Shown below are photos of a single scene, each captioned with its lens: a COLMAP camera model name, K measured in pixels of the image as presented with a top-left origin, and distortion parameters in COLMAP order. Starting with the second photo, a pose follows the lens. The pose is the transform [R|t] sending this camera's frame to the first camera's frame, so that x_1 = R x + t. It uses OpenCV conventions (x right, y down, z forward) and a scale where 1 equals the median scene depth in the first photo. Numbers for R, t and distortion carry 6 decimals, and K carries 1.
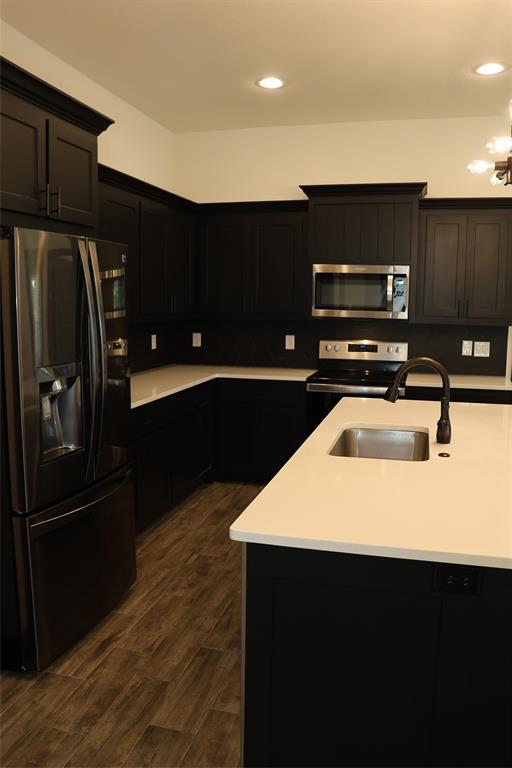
lens RADIAL K [[631.9, 0, 251.3], [0, 631.9, 387.6], [0, 0, 1]] dist [-0.165699, 0.133089]
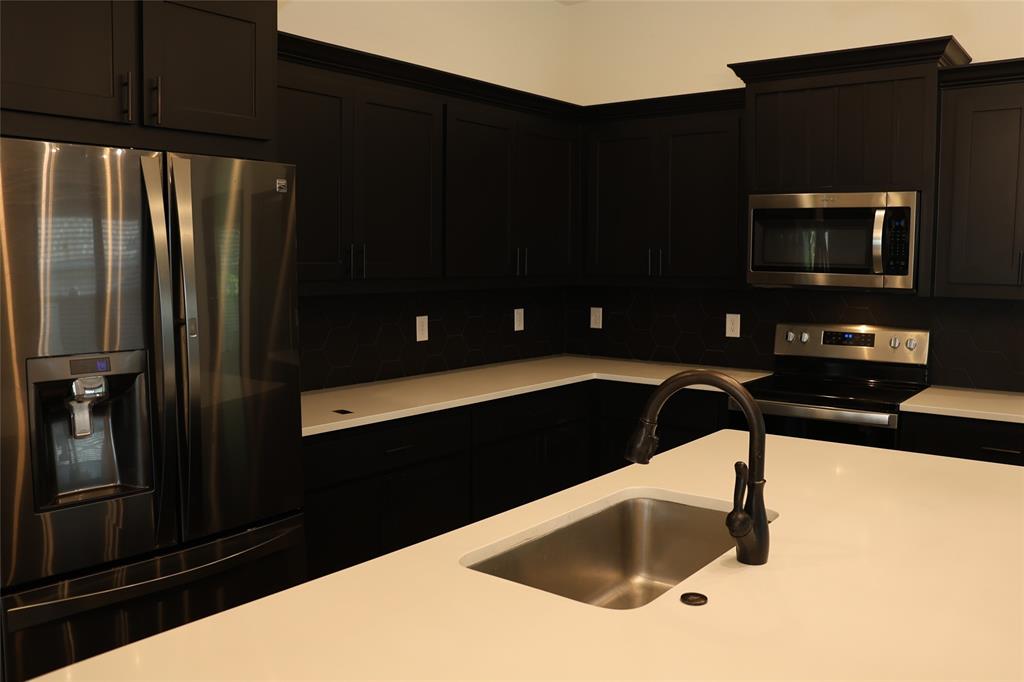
lens RADIAL K [[842.6, 0, 514.2], [0, 842.6, 335.9], [0, 0, 1]] dist [-0.165699, 0.133089]
pose [[0.922151, 0.029382, -0.385712, 0.199349], [-0.048846, 0.997974, -0.040759, -0.021407], [0.383734, 0.056426, 0.921718, 0.203233]]
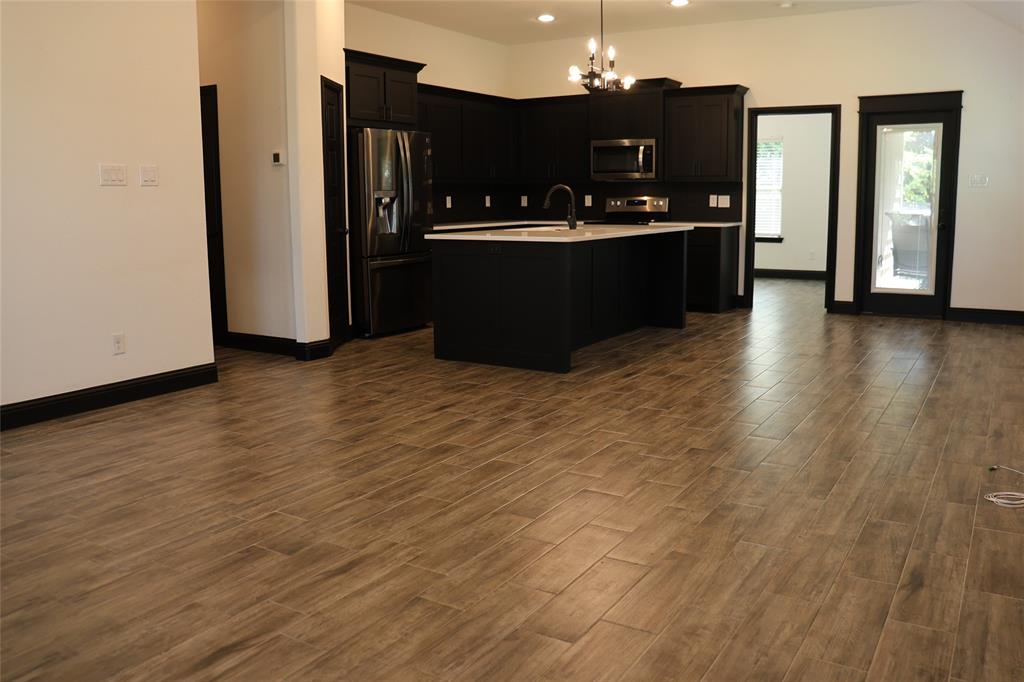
lens RADIAL K [[842.6, 0, 520.5], [0, 842.6, 337.7], [0, 0, 1]] dist [-0.165699, 0.133089]
pose [[0.960820, 0.027726, -0.275782, 0.467074], [-0.020549, 0.999372, 0.028879, 0.186585], [0.276410, -0.022081, 0.960786, -0.814627]]
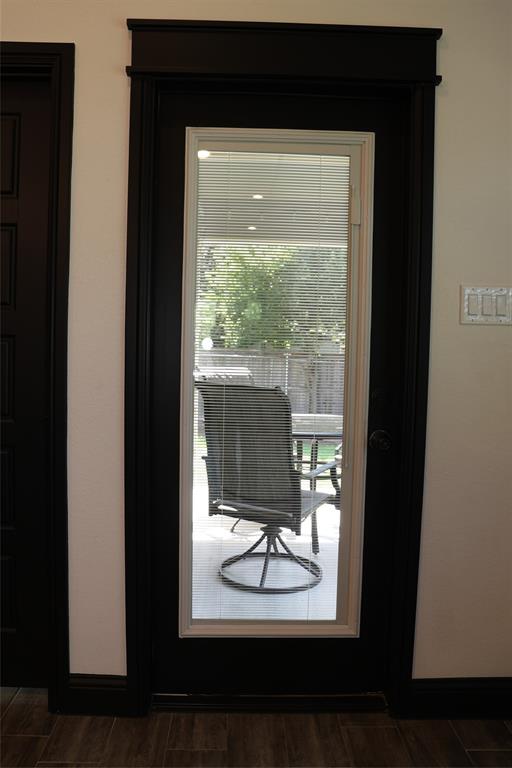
lens RADIAL K [[631.9, 0, 256.0], [0, 631.9, 386.4], [0, 0, 1]] dist [-0.165699, 0.133089]
pose [[0.954919, -0.002701, 0.296855, 0.617675], [0.024783, 0.997194, -0.070645, -0.009249], [-0.295831, 0.074817, 0.952306, 0.577984]]
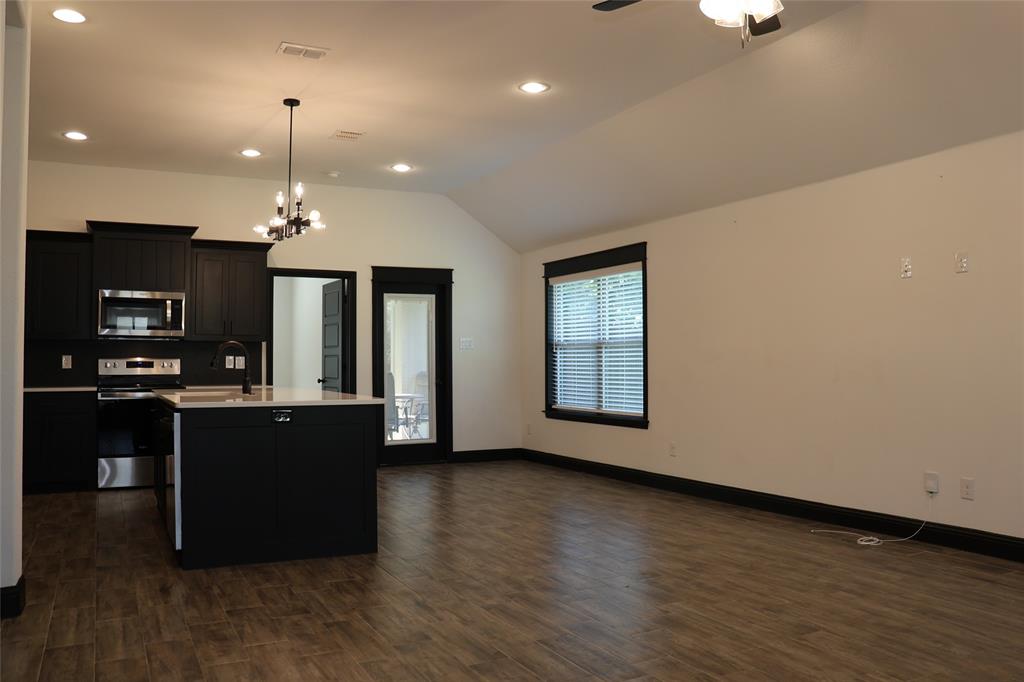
lens RADIAL K [[842.6, 0, 515.3], [0, 842.6, 341.0], [0, 0, 1]] dist [-0.165699, 0.133089]
pose [[0.738422, 0.006080, 0.674311, -0.340627], [0.101418, 0.987584, -0.119965, 0.150944], [-0.666668, 0.156972, 0.728638, -0.571576]]
